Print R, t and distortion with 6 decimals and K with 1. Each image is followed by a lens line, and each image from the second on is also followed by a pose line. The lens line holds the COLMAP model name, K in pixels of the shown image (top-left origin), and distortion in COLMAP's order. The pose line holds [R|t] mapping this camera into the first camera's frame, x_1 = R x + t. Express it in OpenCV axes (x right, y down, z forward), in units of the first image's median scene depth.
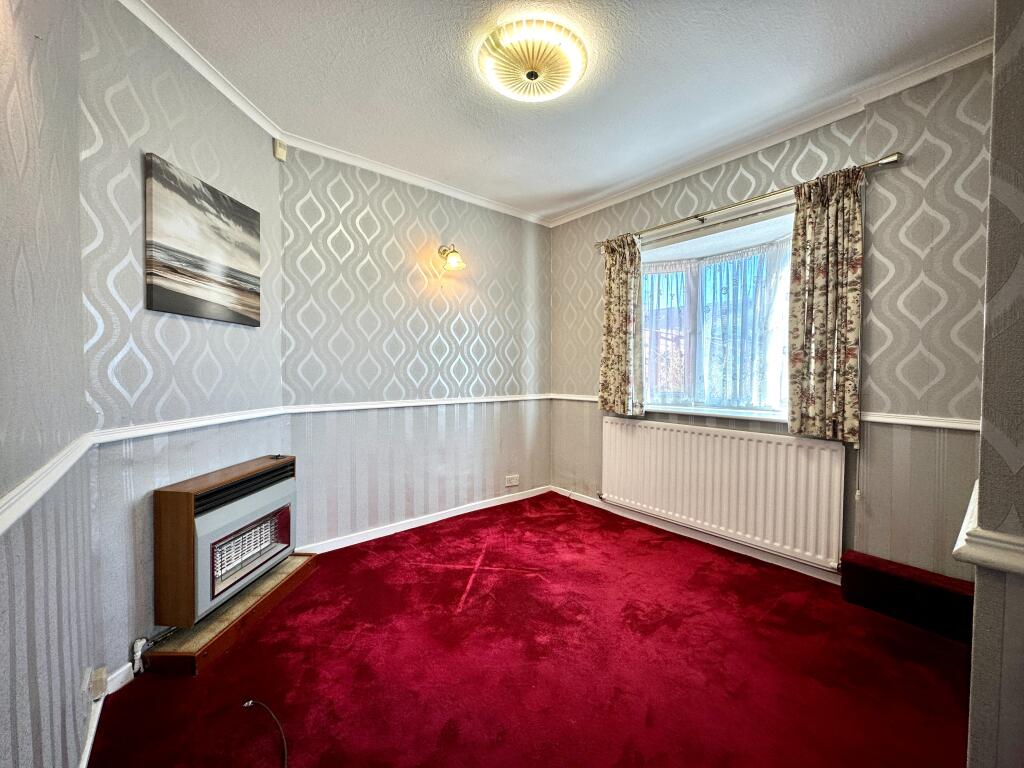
lens RADIAL K [[412.4, 0, 512.0], [0, 412.4, 384.0], [0, 0, 1]] dist [-0.001225, -0.000331]
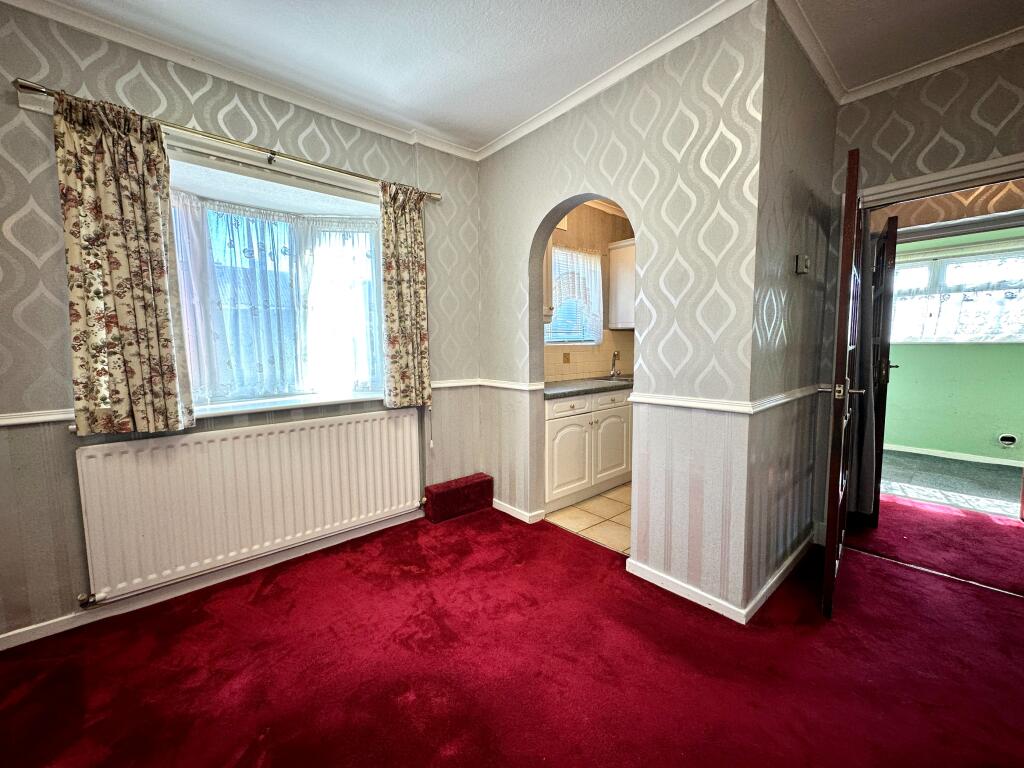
lens RADIAL K [[412.4, 0, 512.0], [0, 412.4, 384.0], [0, 0, 1]] dist [-0.001225, -0.000331]
pose [[-0.047132, -0.091034, 0.994732, -0.451318], [0.045735, 0.994598, 0.093188, -0.033774], [-0.997841, 0.049886, -0.042714, 0.723705]]
